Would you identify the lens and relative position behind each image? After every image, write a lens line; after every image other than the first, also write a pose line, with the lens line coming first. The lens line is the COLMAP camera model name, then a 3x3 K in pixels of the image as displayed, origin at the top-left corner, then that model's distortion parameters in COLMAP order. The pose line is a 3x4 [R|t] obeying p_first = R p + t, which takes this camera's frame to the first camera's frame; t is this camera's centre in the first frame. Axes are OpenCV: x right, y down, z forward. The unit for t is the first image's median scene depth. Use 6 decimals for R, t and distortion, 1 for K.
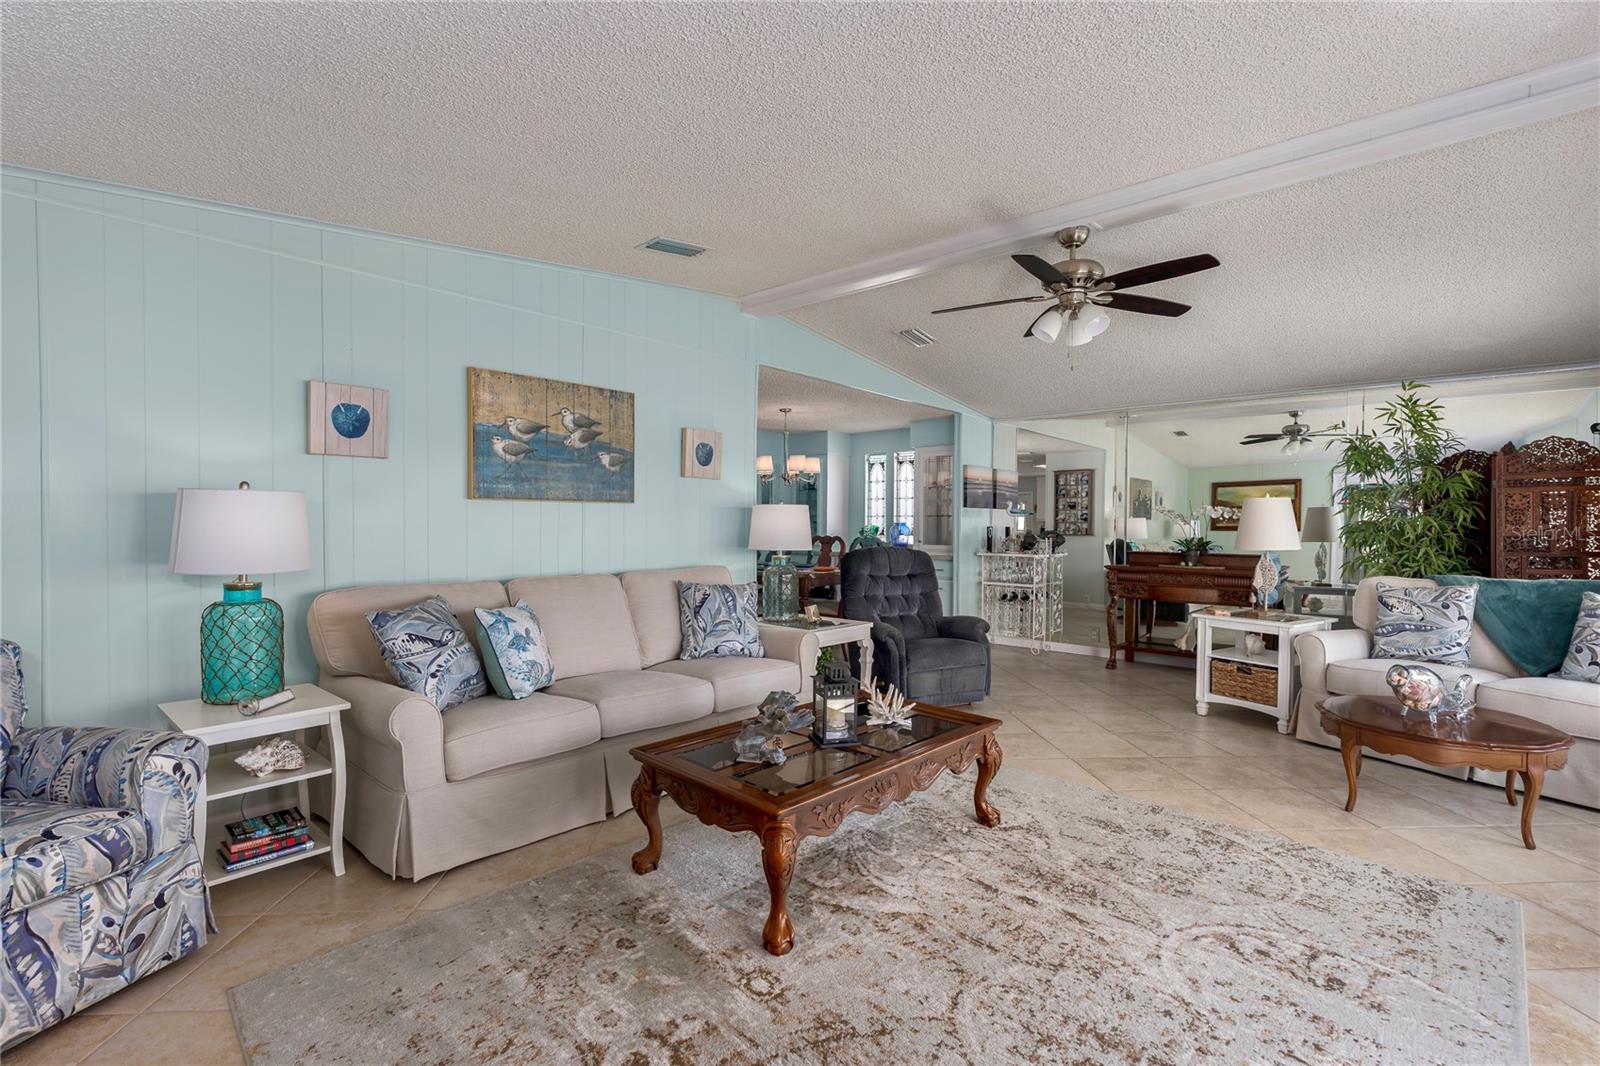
lens RADIAL K [[740.5, 0, 789.9], [0, 740.5, 528.1], [0, 0, 1]] dist [-0.005261, 0.000754]
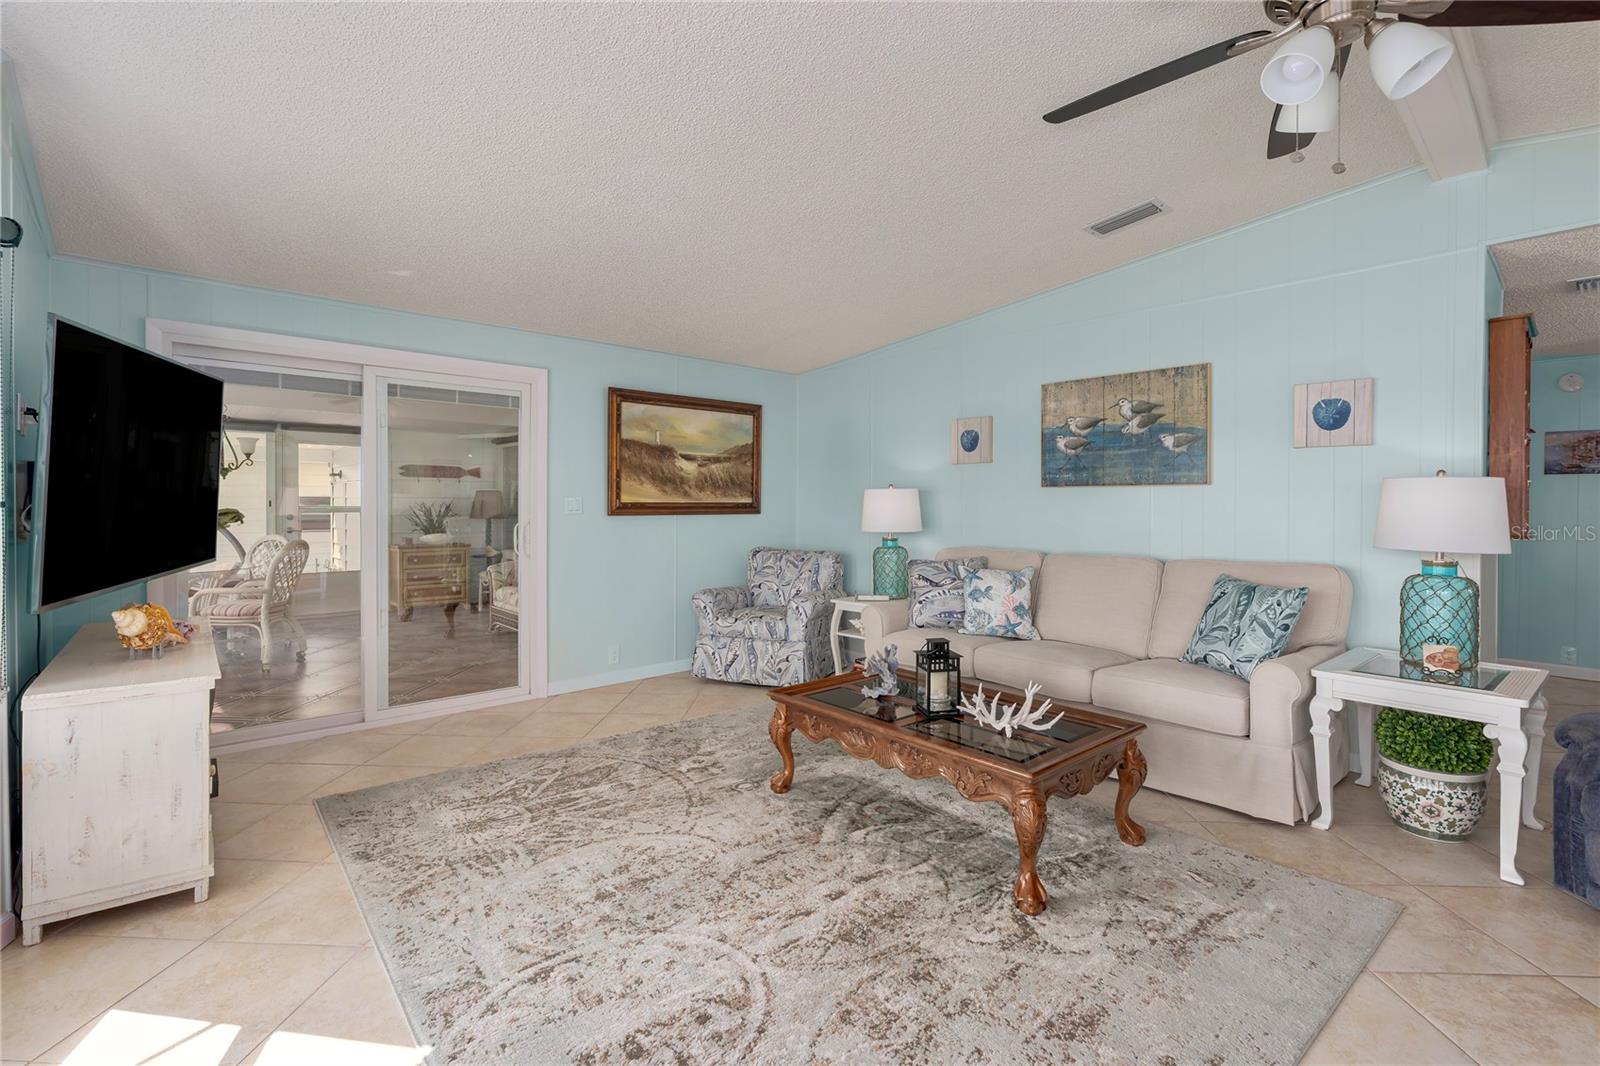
lens RADIAL K [[738.8, 0, 800.6], [0, 738.8, 504.3], [0, 0, 1]] dist [-0.000026, 0.000649]
pose [[-0.109941, -0.002886, -0.993934, 0.788765], [-0.008264, 0.999964, -0.001989, -0.003797], [0.993904, 0.007995, -0.109961, 0.645289]]
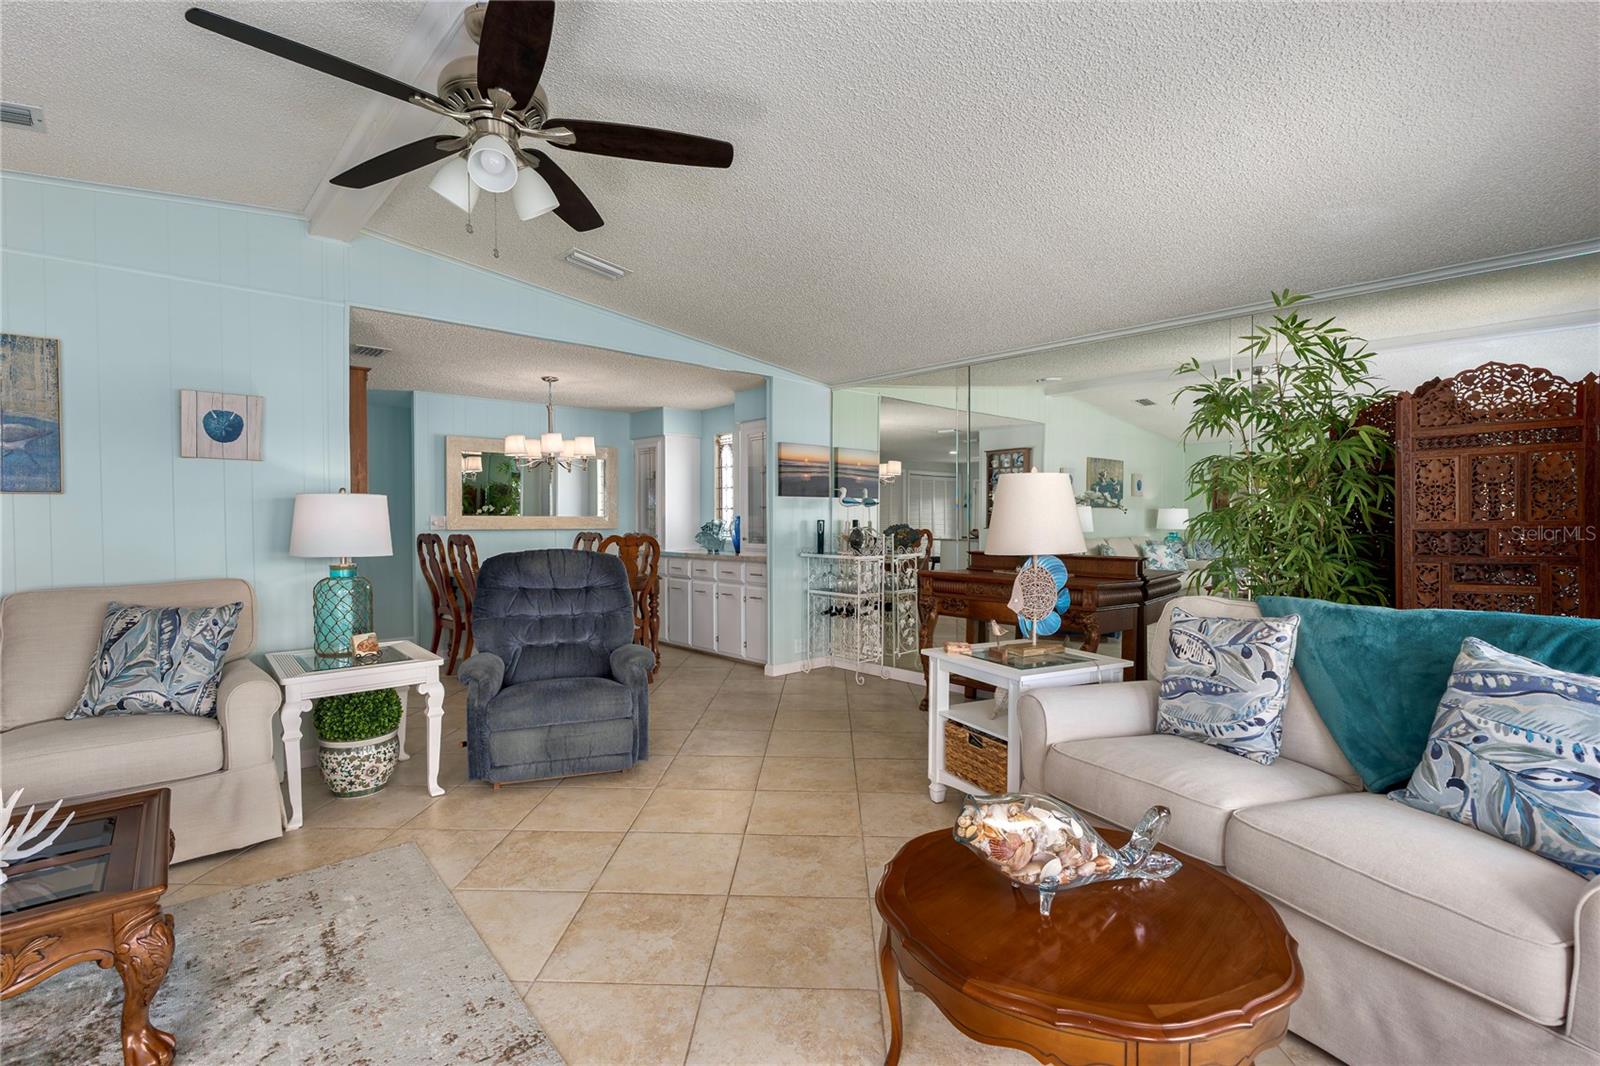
lens RADIAL K [[740.5, 0, 789.9], [0, 740.5, 528.1], [0, 0, 1]] dist [-0.005261, 0.000754]
pose [[0.994366, -0.007585, -0.105731, 0.601140], [0.008456, 0.999934, 0.007793, 0.000102], [0.105665, -0.008643, 0.994364, 0.389888]]
